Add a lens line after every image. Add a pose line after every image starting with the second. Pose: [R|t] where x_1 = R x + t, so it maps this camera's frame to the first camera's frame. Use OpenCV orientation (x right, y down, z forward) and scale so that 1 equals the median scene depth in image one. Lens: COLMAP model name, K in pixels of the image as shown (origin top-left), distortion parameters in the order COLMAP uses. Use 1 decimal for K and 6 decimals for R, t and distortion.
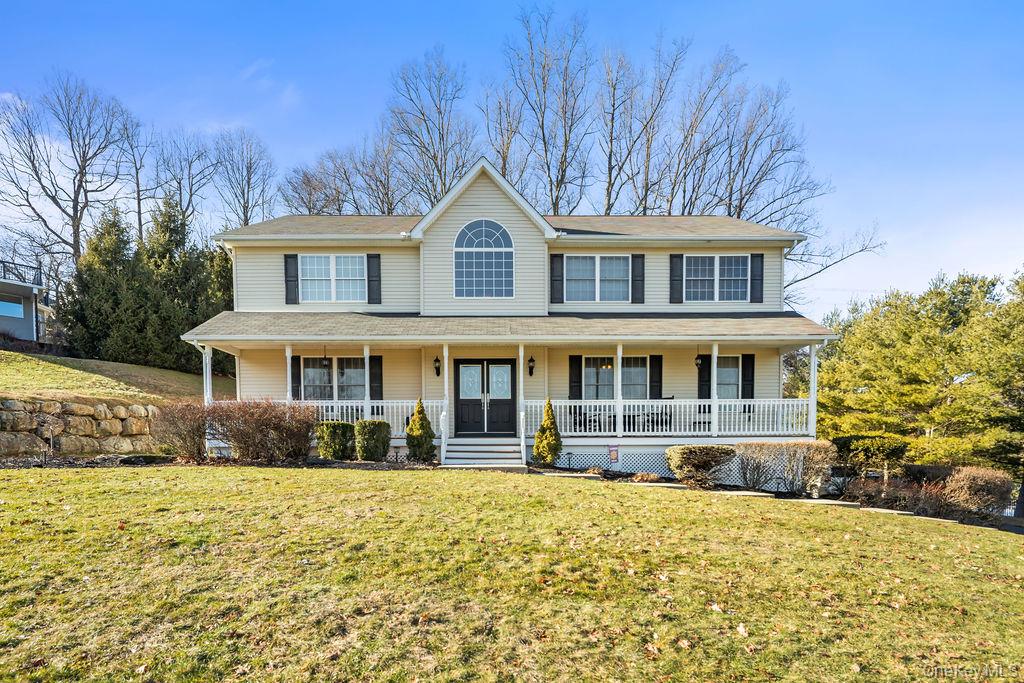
lens RADIAL K [[499.8, 0, 514.4], [0, 499.8, 436.5], [0, 0, 1]] dist [0.001411, 0.000462]
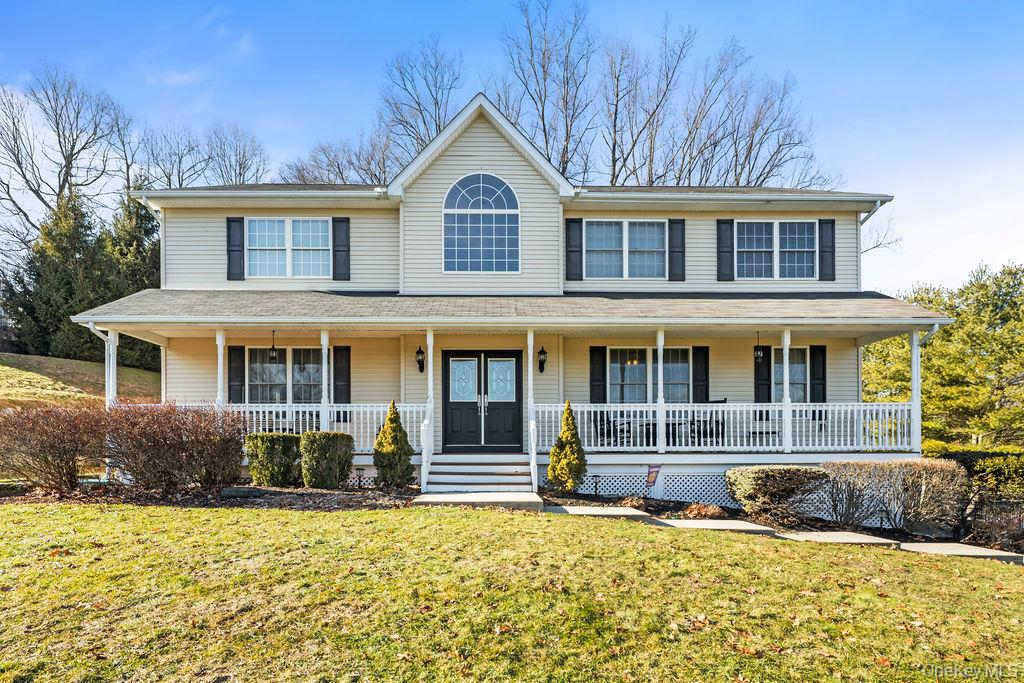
lens RADIAL K [[492.4, 0, 514.9], [0, 492.4, 428.5], [0, 0, 1]] dist [0.001423, 0.000035]
pose [[0.999976, 0.001577, 0.006750, -0.012927], [-0.001458, 0.999842, -0.017690, -0.020050], [-0.006777, 0.017680, 0.999821, 0.229839]]
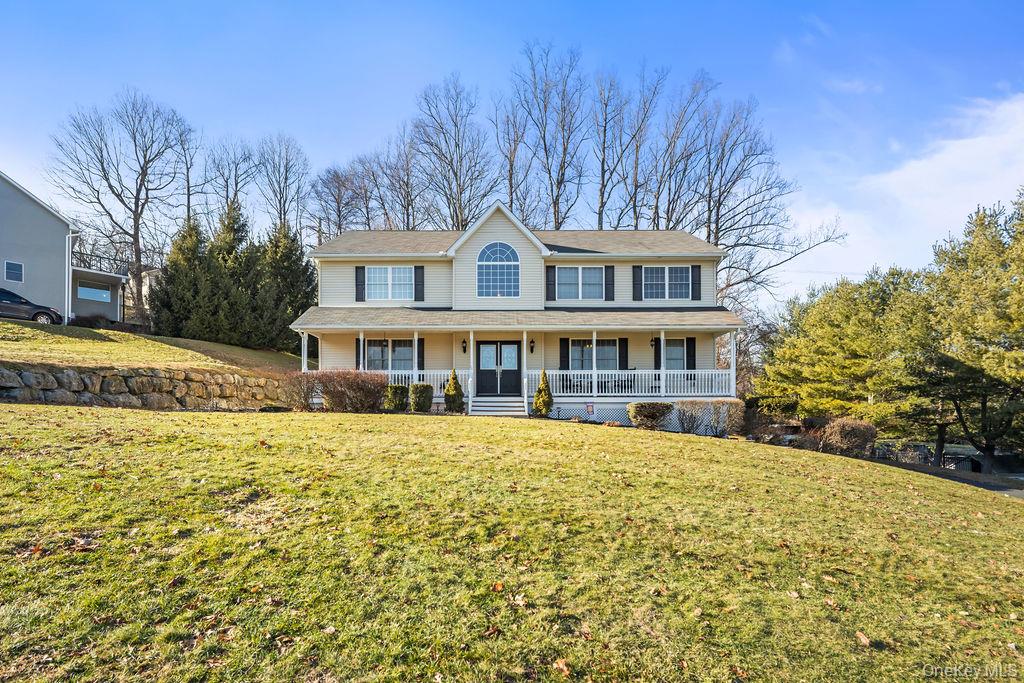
lens RADIAL K [[489.7, 0, 511.5], [0, 489.7, 368.7], [0, 0, 1]] dist [-0.000871, -0.000252]
pose [[0.999859, 0.002013, -0.016698, -0.000482], [-0.003342, 0.996794, -0.079947, 0.029246], [0.016483, 0.079992, 0.996659, -0.333835]]
